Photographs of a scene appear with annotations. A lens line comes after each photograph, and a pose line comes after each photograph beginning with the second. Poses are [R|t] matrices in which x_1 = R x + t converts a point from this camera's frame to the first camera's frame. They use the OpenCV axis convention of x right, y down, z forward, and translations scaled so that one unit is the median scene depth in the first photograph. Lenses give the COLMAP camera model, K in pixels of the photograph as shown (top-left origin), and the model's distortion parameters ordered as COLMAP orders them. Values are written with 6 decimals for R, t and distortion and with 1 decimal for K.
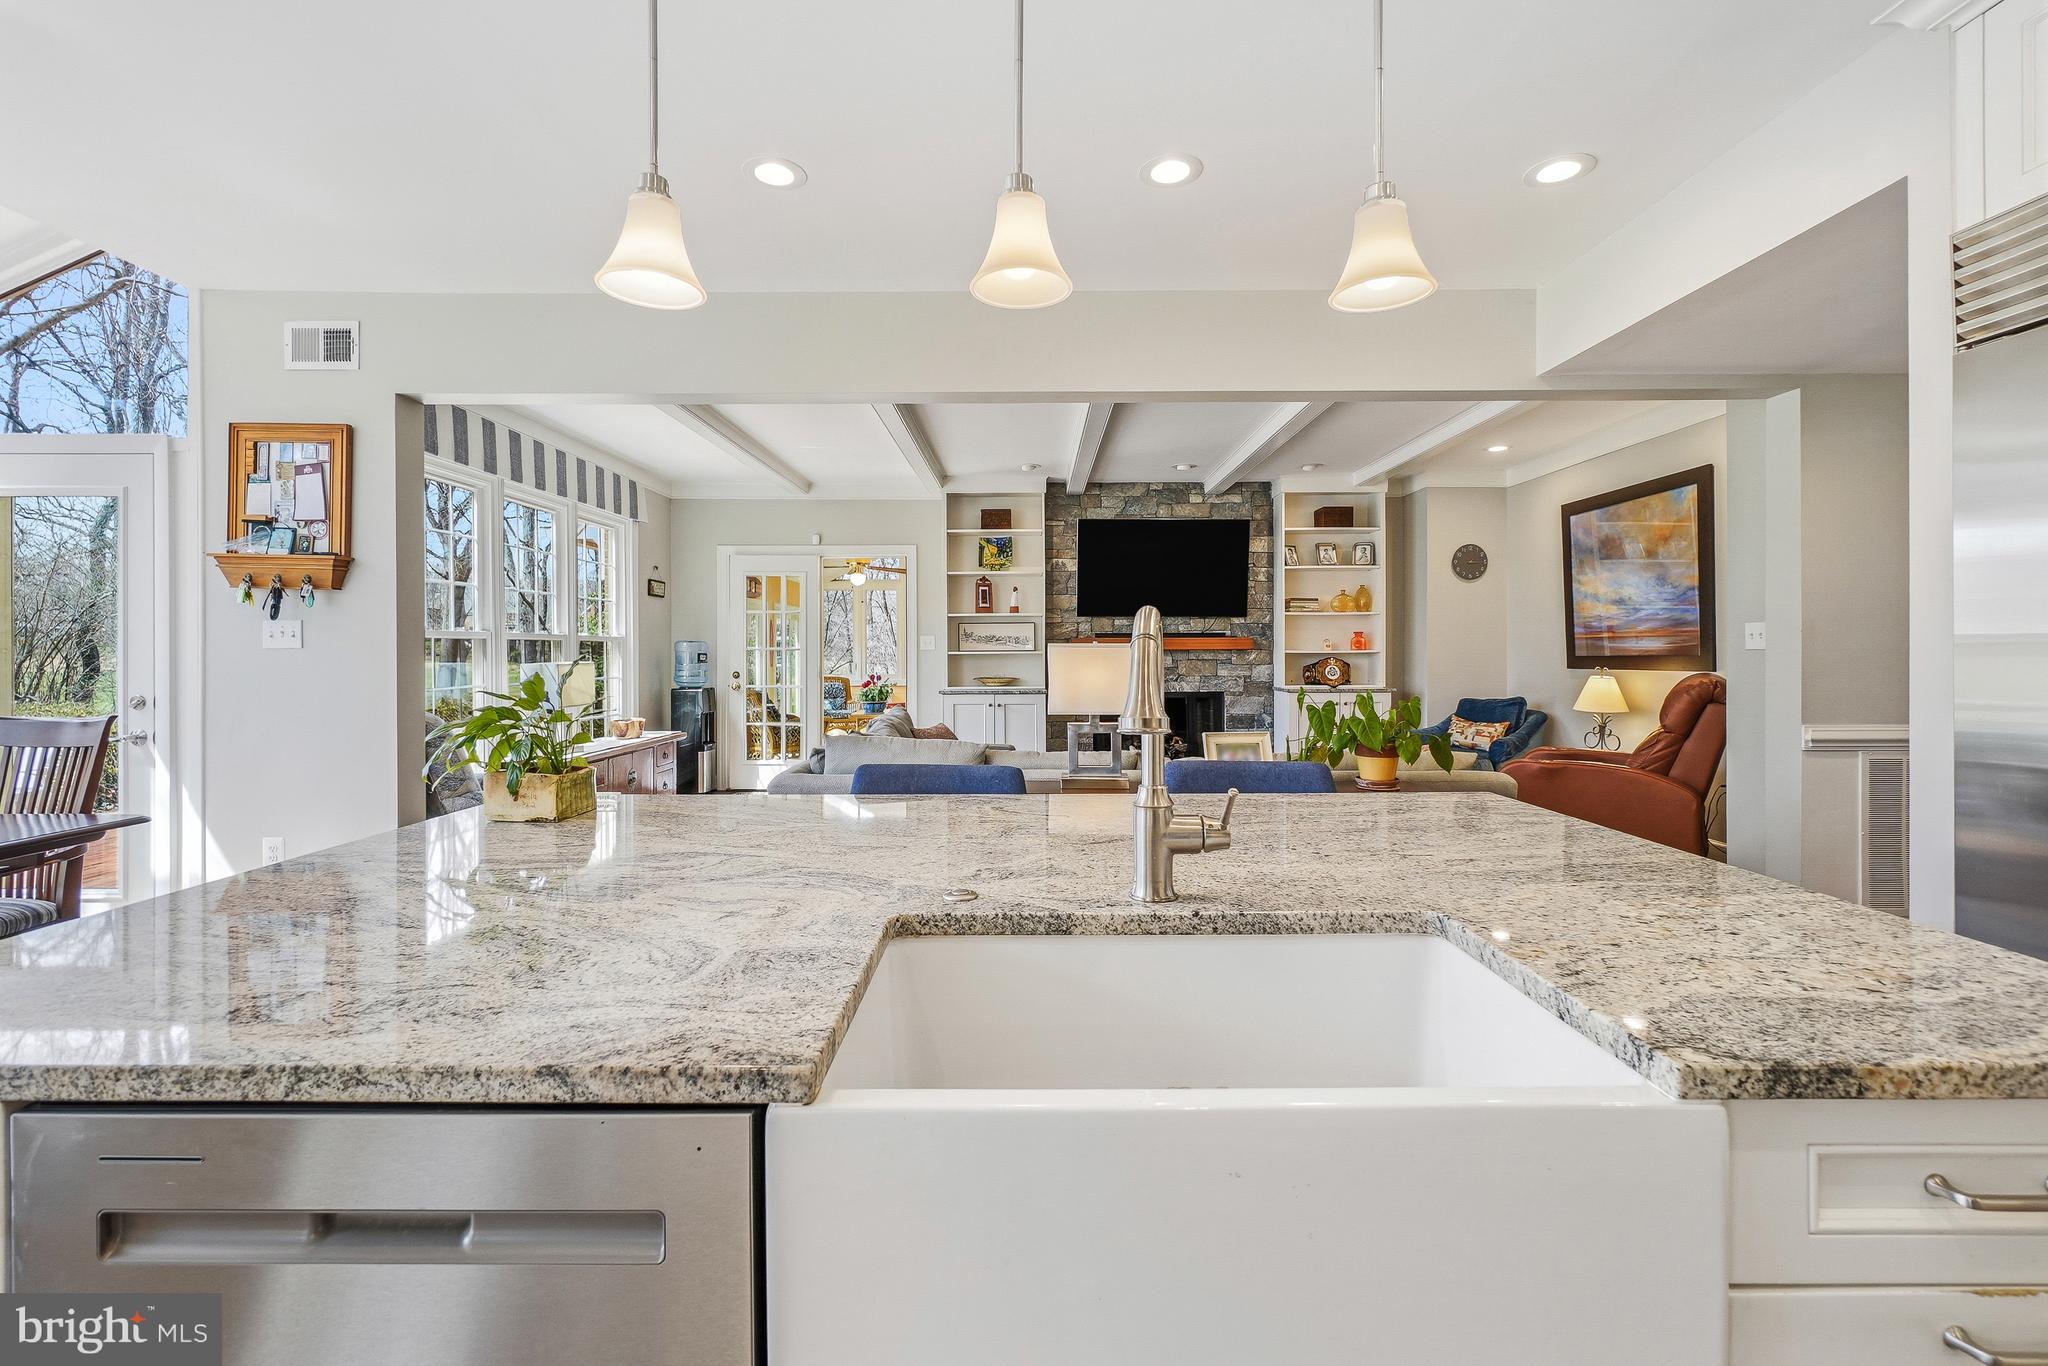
lens RADIAL K [[893.8, 0, 1026.4], [0, 893.8, 654.8], [0, 0, 1]] dist [-0.001637, -0.000098]
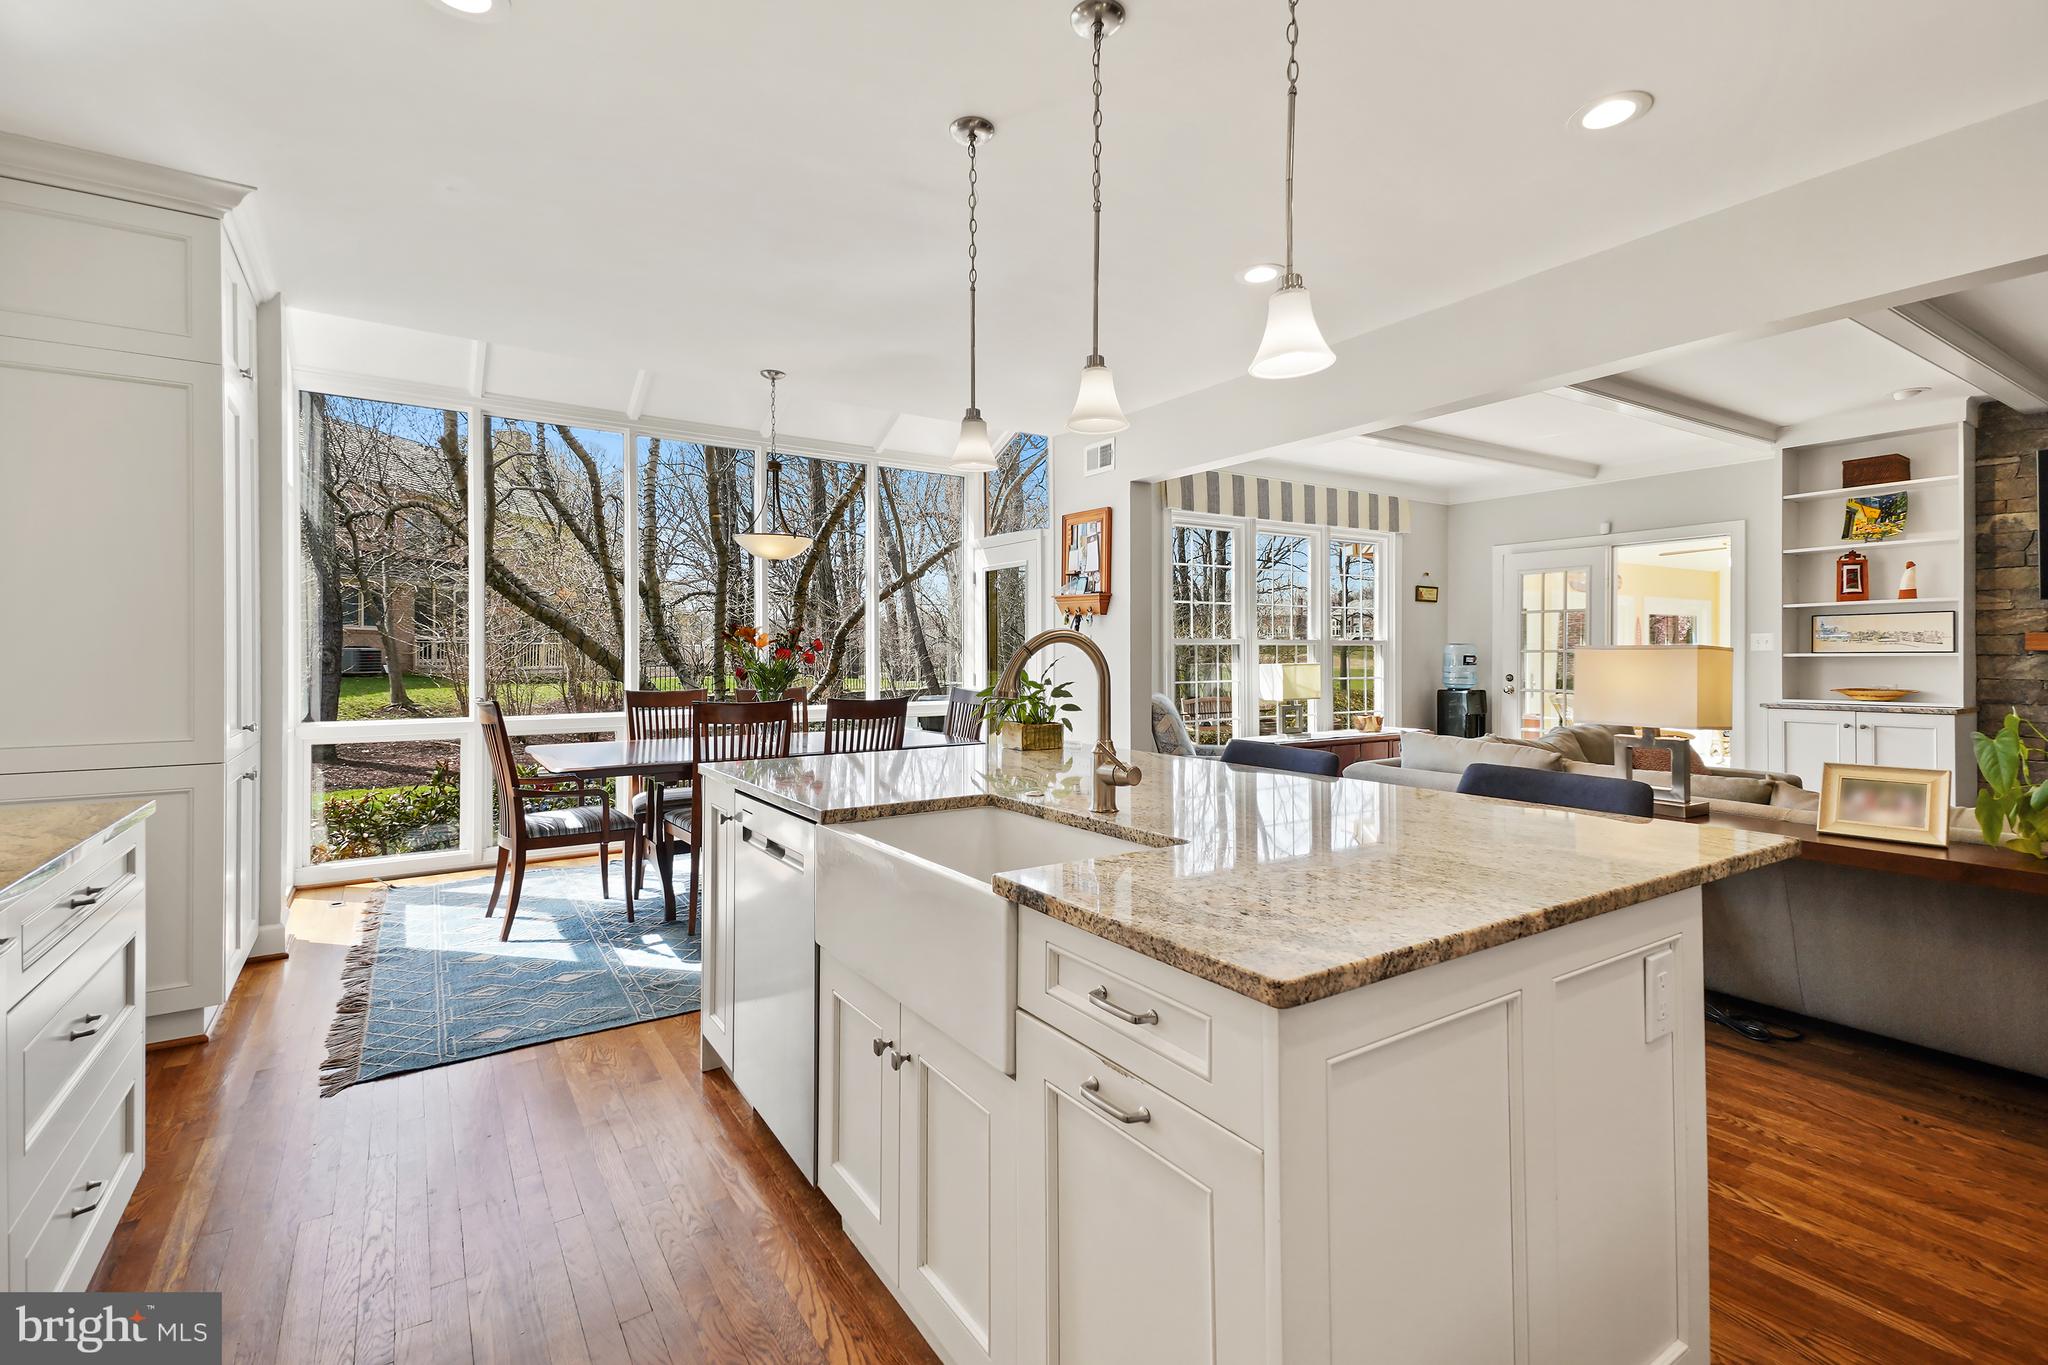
lens RADIAL K [[931.5, 0, 1018.4], [0, 931.5, 663.8], [0, 0, 1]] dist [0.017245, 0.000171]
pose [[0.543477, 0.007784, -0.839388, 0.270062], [-0.001654, 0.999965, 0.008203, -0.000133], [0.839423, -0.003069, 0.543470, -0.002664]]
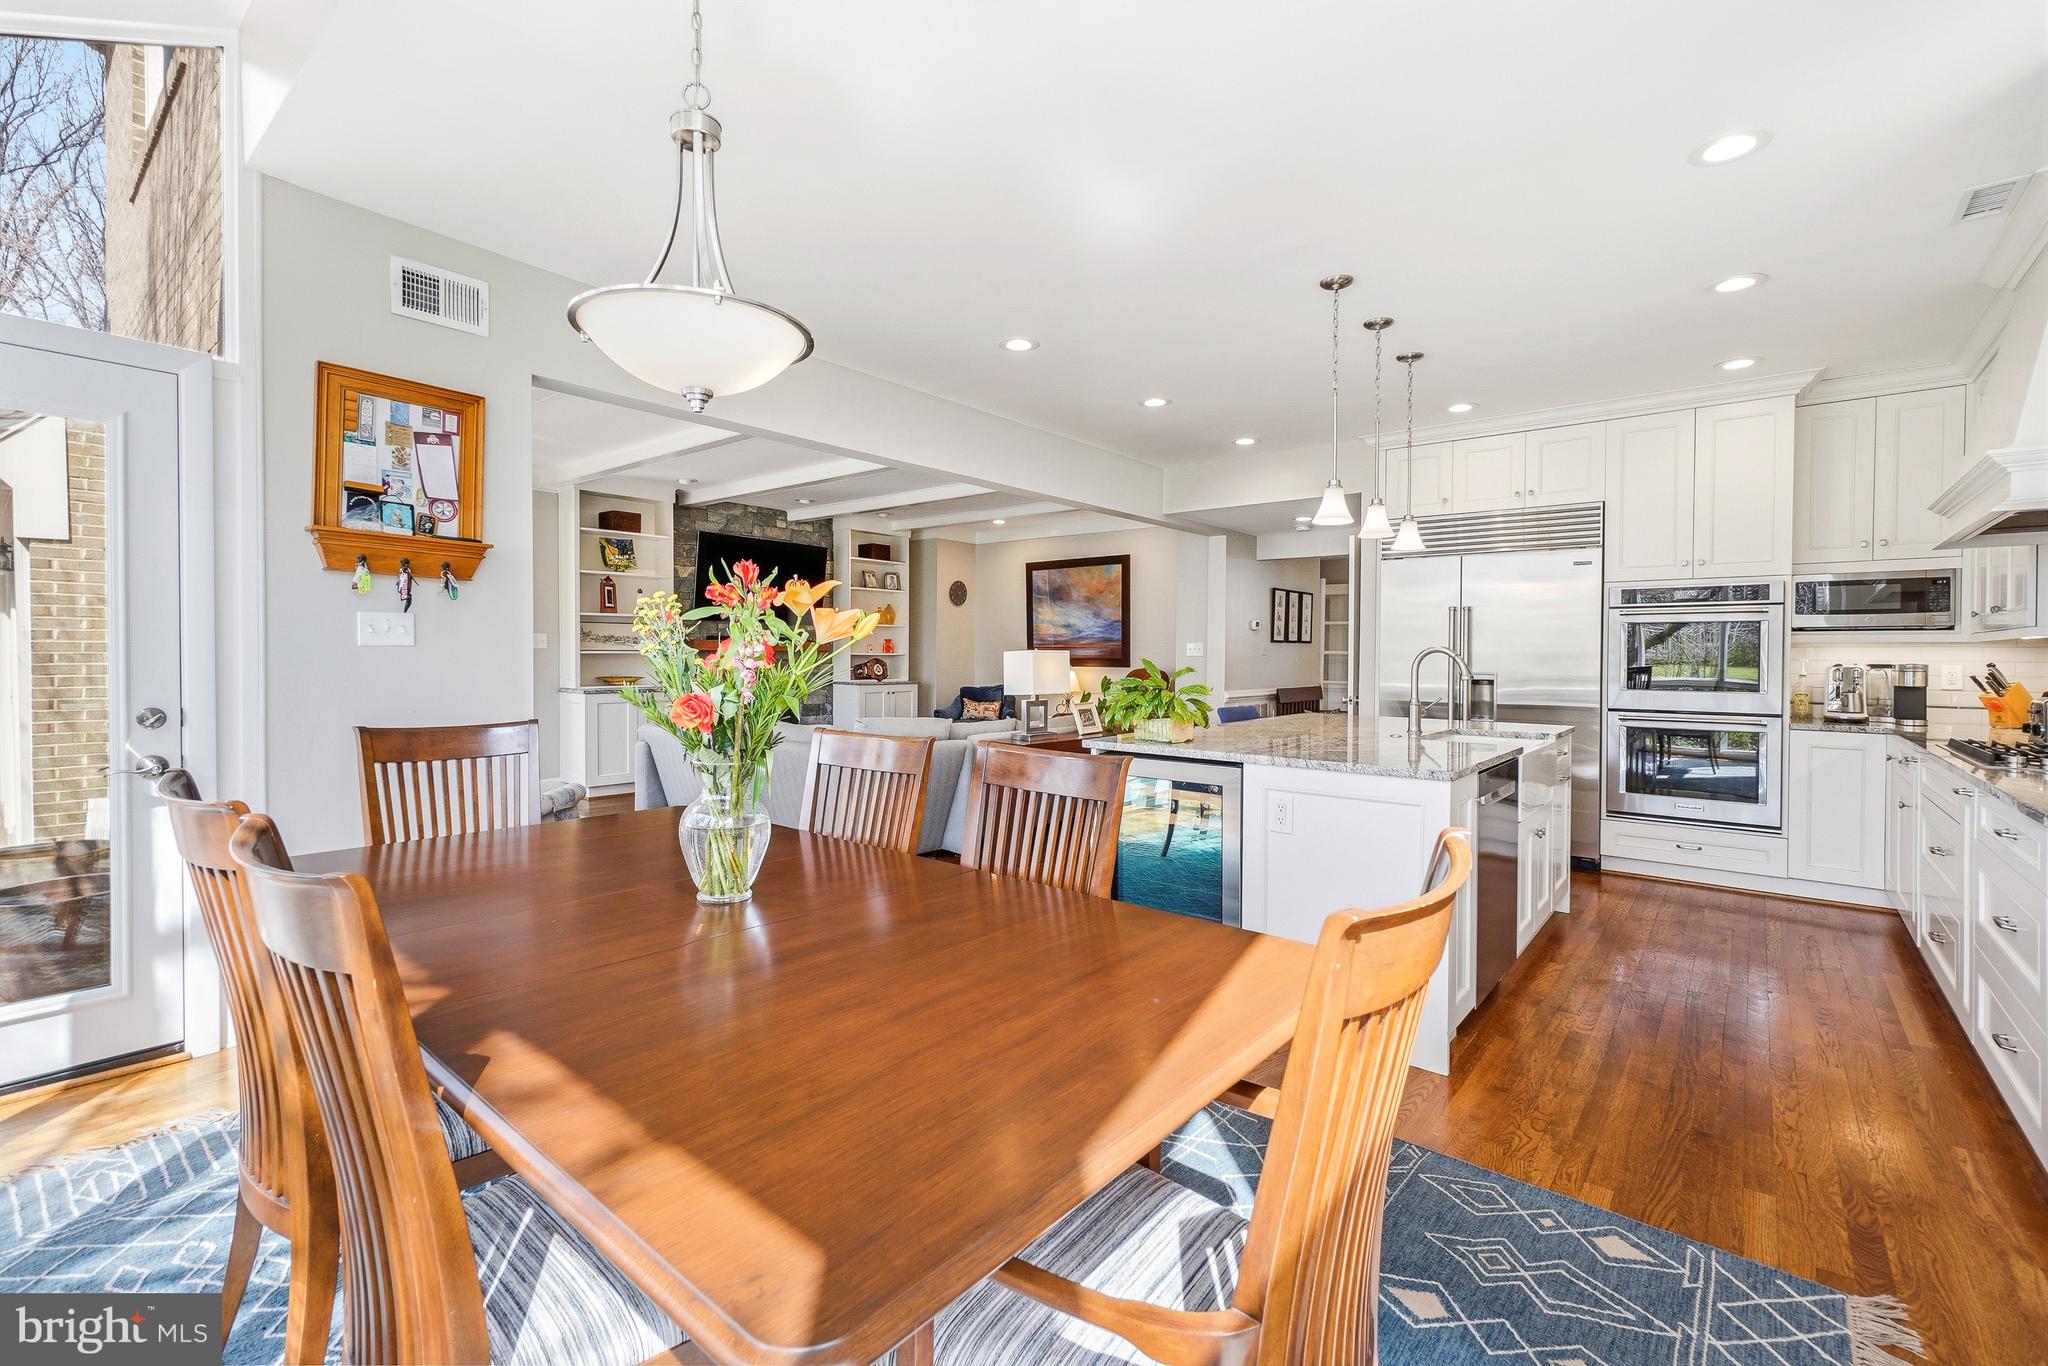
lens RADIAL K [[871.2, 0, 1026.3], [0, 871.2, 673.1], [0, 0, 1]] dist [0.000637, -0.000031]
pose [[0.644225, -0.008249, 0.764792, -0.574684], [-0.008090, 0.999812, 0.017598, 0.000096], [-0.764793, -0.017524, 0.644037, 0.004629]]
